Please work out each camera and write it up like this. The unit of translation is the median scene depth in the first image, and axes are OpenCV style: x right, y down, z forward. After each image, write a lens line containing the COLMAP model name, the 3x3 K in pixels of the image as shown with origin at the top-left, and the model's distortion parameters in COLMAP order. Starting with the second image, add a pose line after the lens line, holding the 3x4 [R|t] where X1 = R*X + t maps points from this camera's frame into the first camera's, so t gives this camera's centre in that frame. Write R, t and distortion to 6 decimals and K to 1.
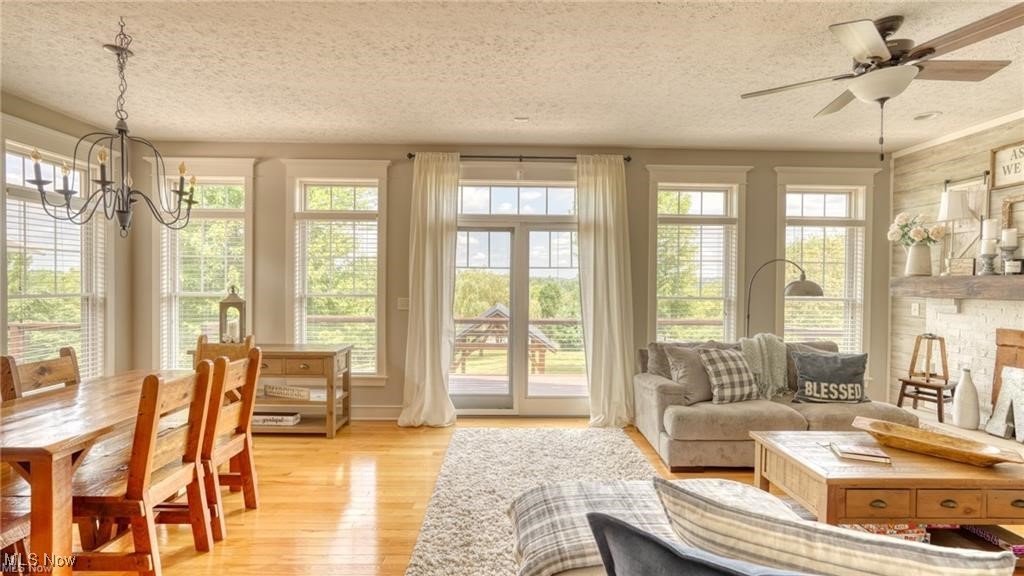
lens RADIAL K [[448.9, 0, 505.6], [0, 448.9, 288.9], [0, 0, 1]] dist [-0.006684, 0.002838]
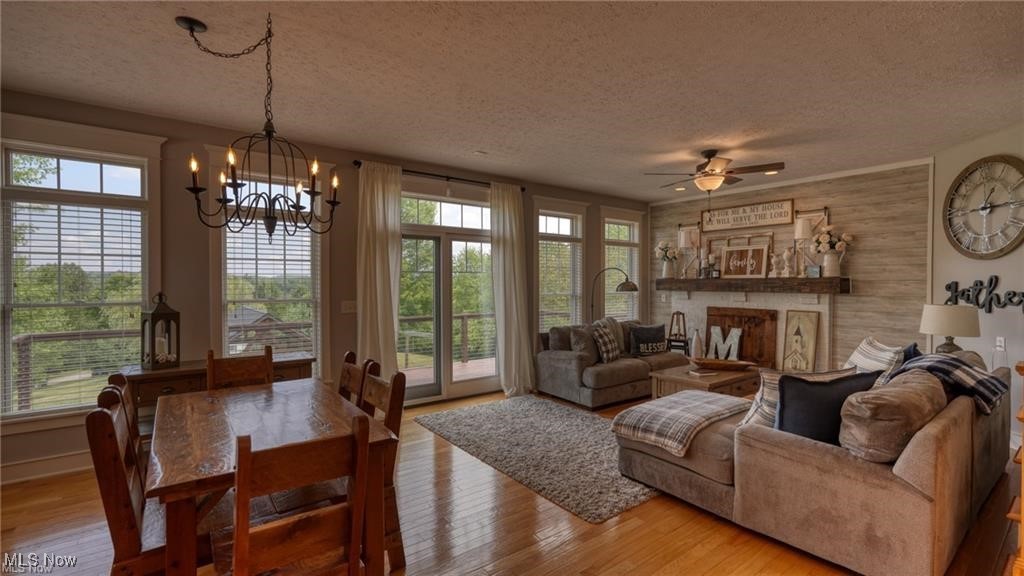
lens RADIAL K [[448.9, 0, 511.4], [0, 448.9, 290.1], [0, 0, 1]] dist [-0.006684, 0.002838]
pose [[0.810433, -0.018597, 0.585537, -0.535337], [0.015031, 0.999827, 0.010951, -0.011463], [-0.585639, -0.000073, 0.810572, -0.040084]]
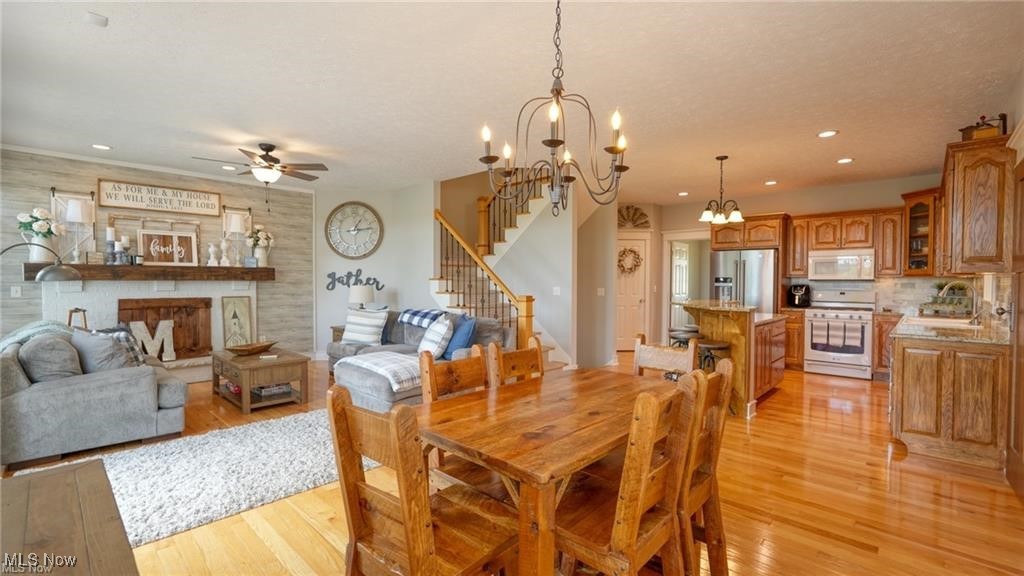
lens RADIAL K [[448.9, 0, 511.6], [0, 448.9, 286.9], [0, 0, 1]] dist [-0.006684, 0.002838]
pose [[-0.709000, -0.025059, 0.704763, -0.753591], [-0.002072, 0.999438, 0.033451, -0.006984], [-0.705205, 0.022257, -0.708654, 0.896450]]
